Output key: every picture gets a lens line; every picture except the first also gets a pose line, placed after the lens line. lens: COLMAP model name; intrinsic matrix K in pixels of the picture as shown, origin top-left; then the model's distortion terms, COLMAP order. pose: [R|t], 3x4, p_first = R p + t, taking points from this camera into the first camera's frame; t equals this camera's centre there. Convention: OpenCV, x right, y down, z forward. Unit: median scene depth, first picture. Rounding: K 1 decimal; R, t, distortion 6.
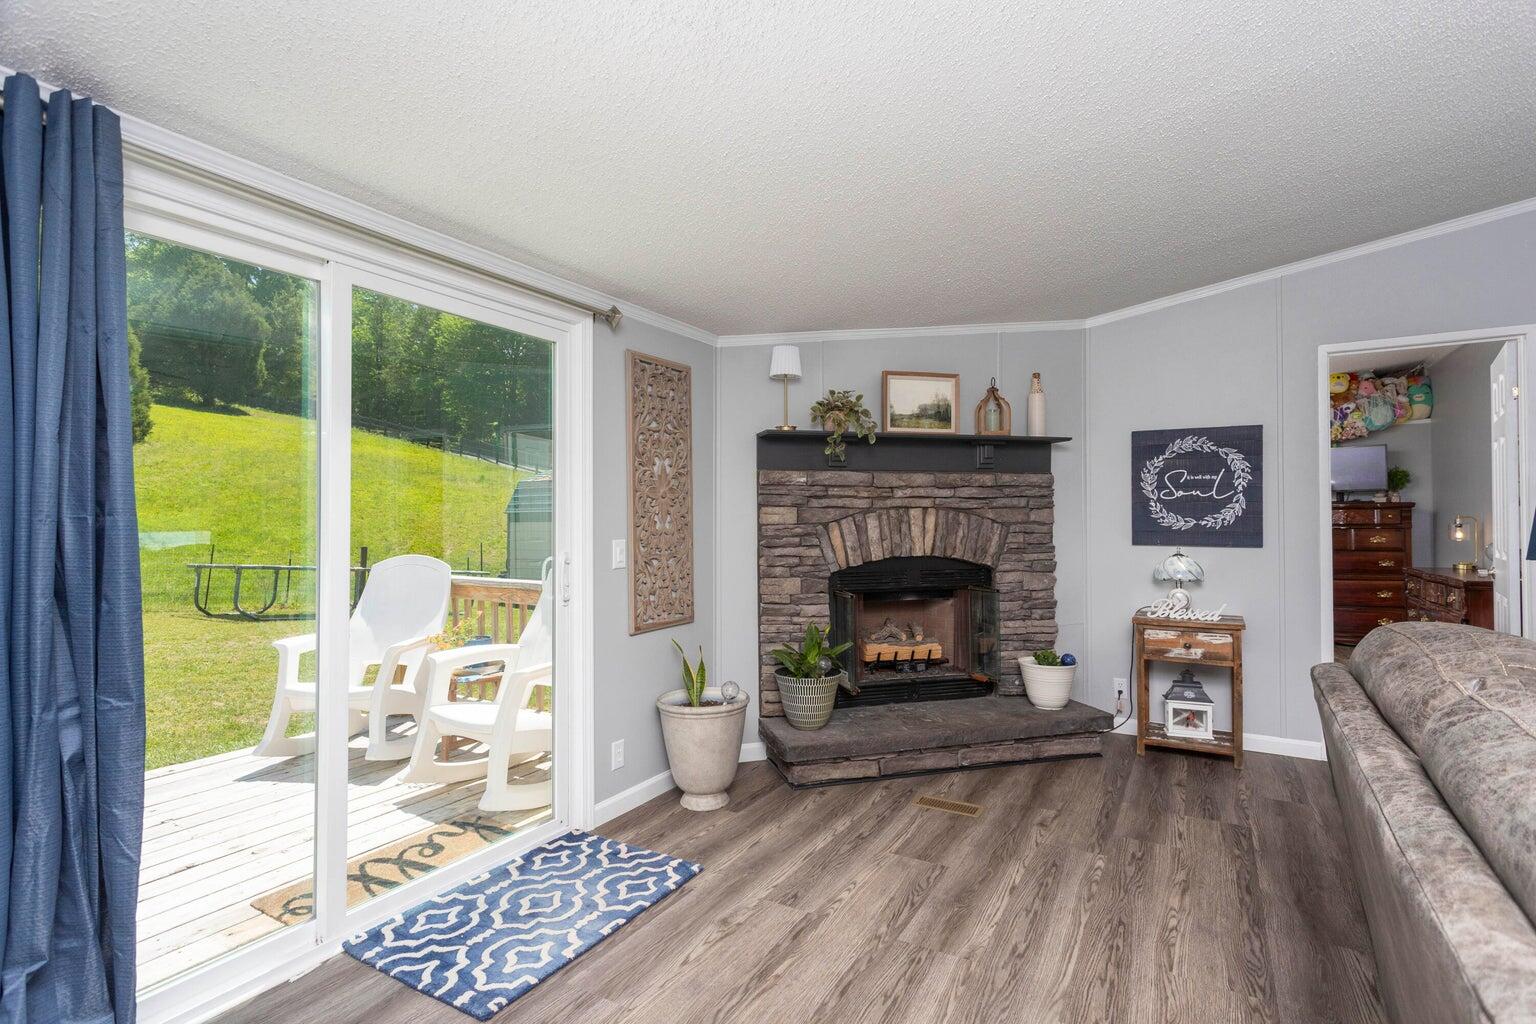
lens RADIAL K [[728.9, 0, 774.1], [0, 728.9, 510.9], [0, 0, 1]] dist [0.003319, 0.000830]
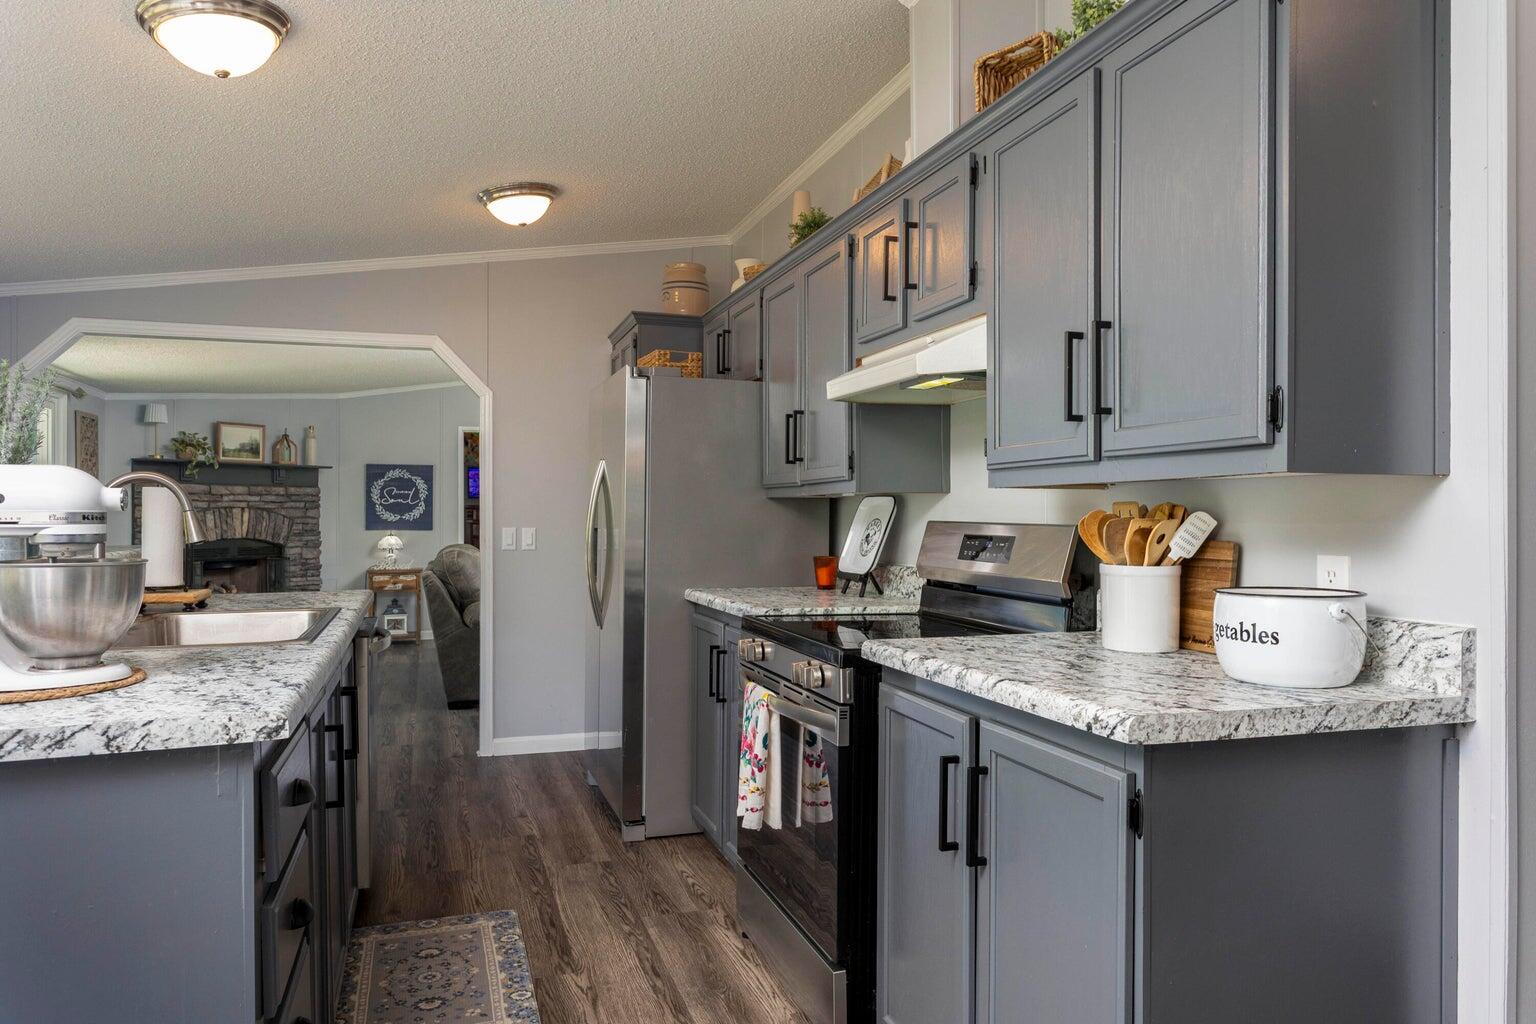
lens RADIAL K [[1021.4, 0, 766.8], [0, 1021.4, 513.4], [0, 0, 1]] dist [-0.002608, 0.007620]
pose [[0.657456, 0.004553, 0.753479, -0.727102], [-0.010644, 0.999938, 0.003245, -0.011453], [-0.753418, -0.010153, 0.657464, -1.341133]]
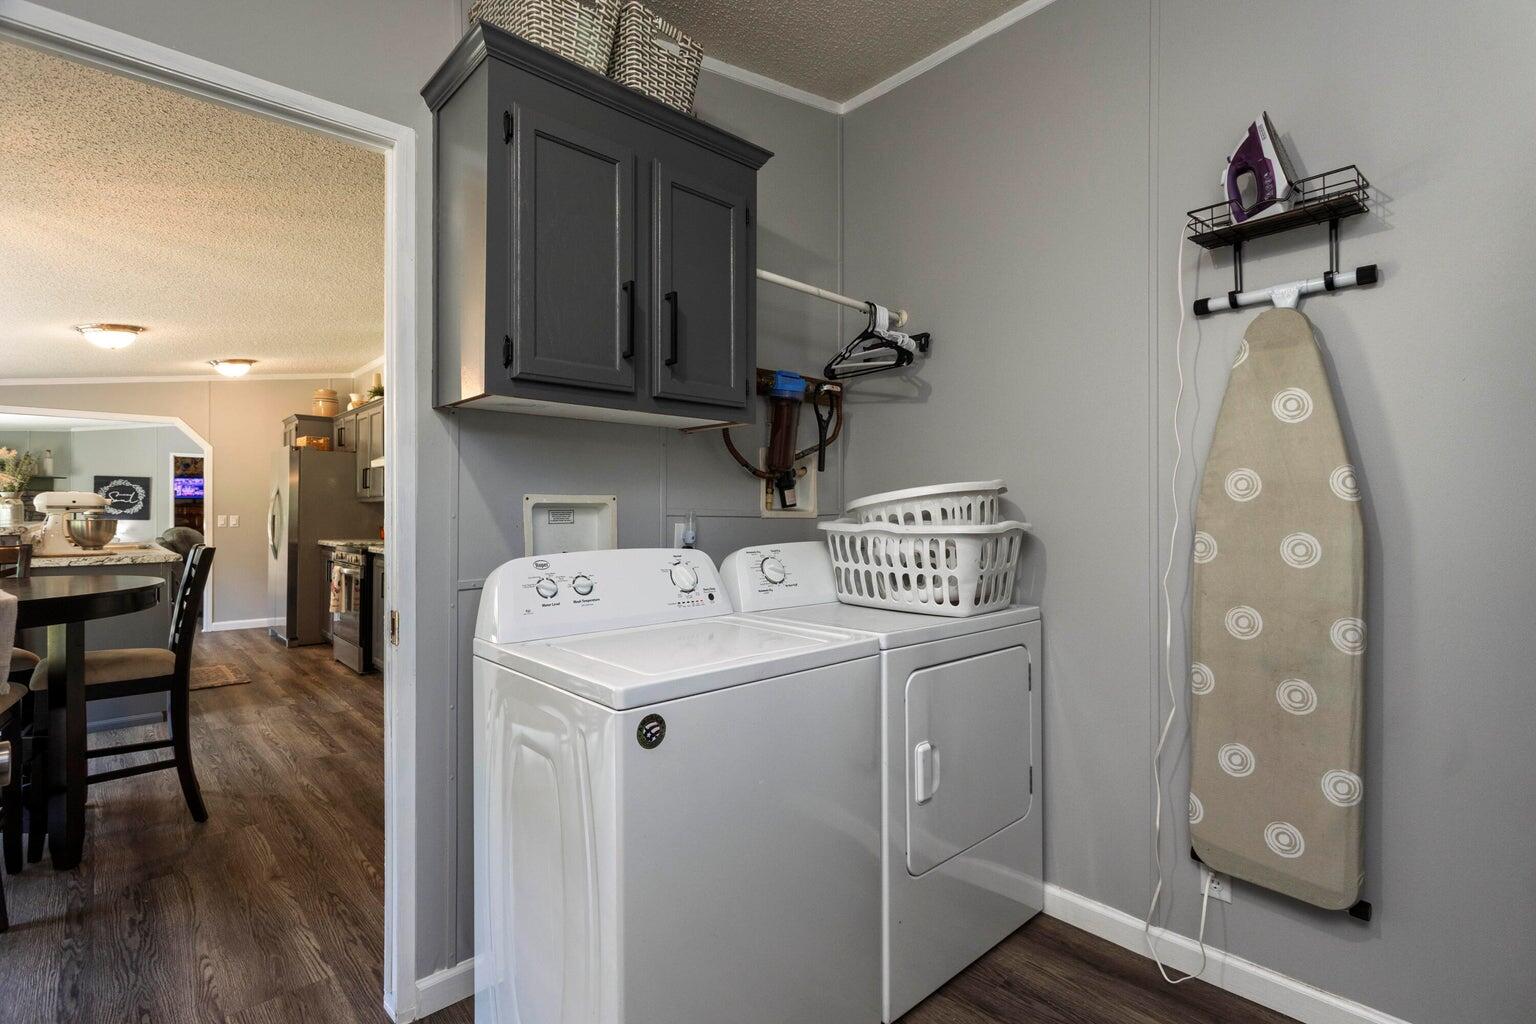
lens RADIAL K [[728.9, 0, 760.9], [0, 728.9, 510.5], [0, 0, 1]] dist [0.003319, 0.000830]
pose [[0.296172, 0.006548, 0.955112, -1.324959], [-0.012555, 0.999917, -0.002962, -0.009859], [-0.955052, -0.011114, 0.296230, -2.087190]]
